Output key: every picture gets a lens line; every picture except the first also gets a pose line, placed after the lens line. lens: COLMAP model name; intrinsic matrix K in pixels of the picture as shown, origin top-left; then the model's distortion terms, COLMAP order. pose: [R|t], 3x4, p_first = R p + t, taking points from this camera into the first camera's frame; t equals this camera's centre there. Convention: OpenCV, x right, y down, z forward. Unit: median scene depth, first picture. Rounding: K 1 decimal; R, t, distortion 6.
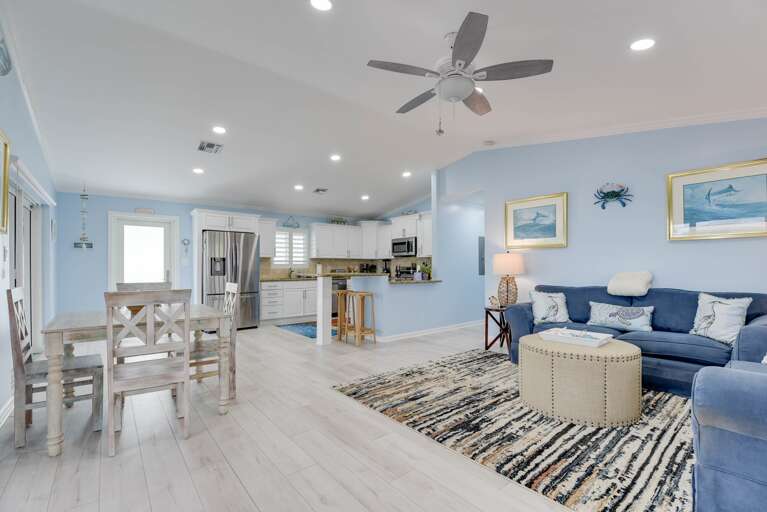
lens RADIAL K [[329.7, 0, 388.2], [0, 329.7, 266.9], [0, 0, 1]] dist [-0.002089, -0.000104]
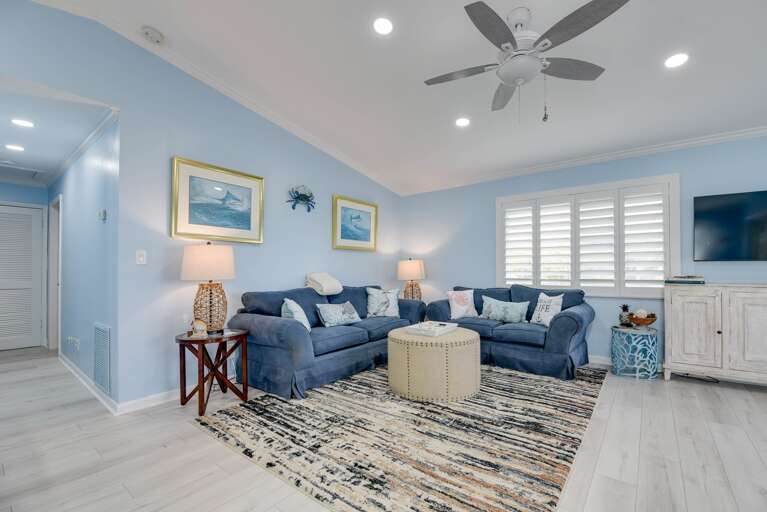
lens RADIAL K [[344.1, 0, 378.4], [0, 344.1, 267.8], [0, 0, 1]] dist [-0.009117, -0.000767]
pose [[-0.204916, 0.005371, 0.978765, -0.487673], [-0.005850, 0.999960, -0.006712, 0.004324], [-0.978762, -0.007101, -0.204876, 1.188444]]
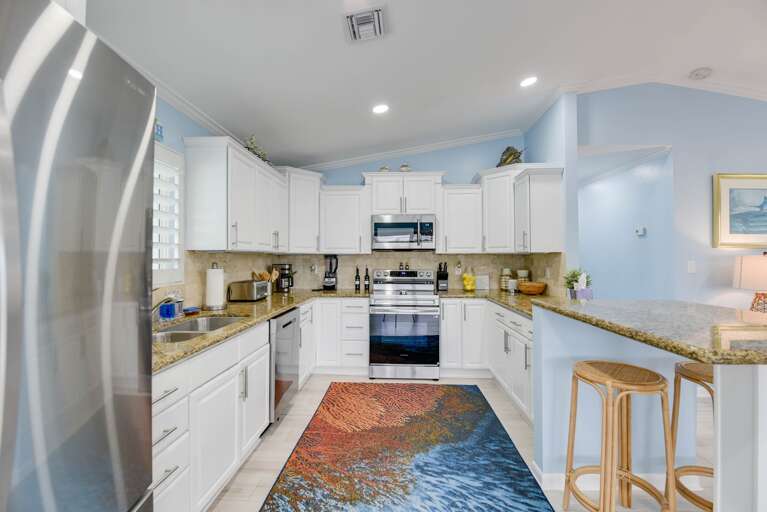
lens RADIAL K [[344.1, 0, 388.0], [0, 344.1, 255.4], [0, 0, 1]] dist [-0.009117, -0.000767]
pose [[0.664979, 0.007337, 0.746826, -0.869162], [-0.003254, 0.999971, -0.006927, -0.049655], [-0.746855, 0.002176, 0.664983, 1.600393]]
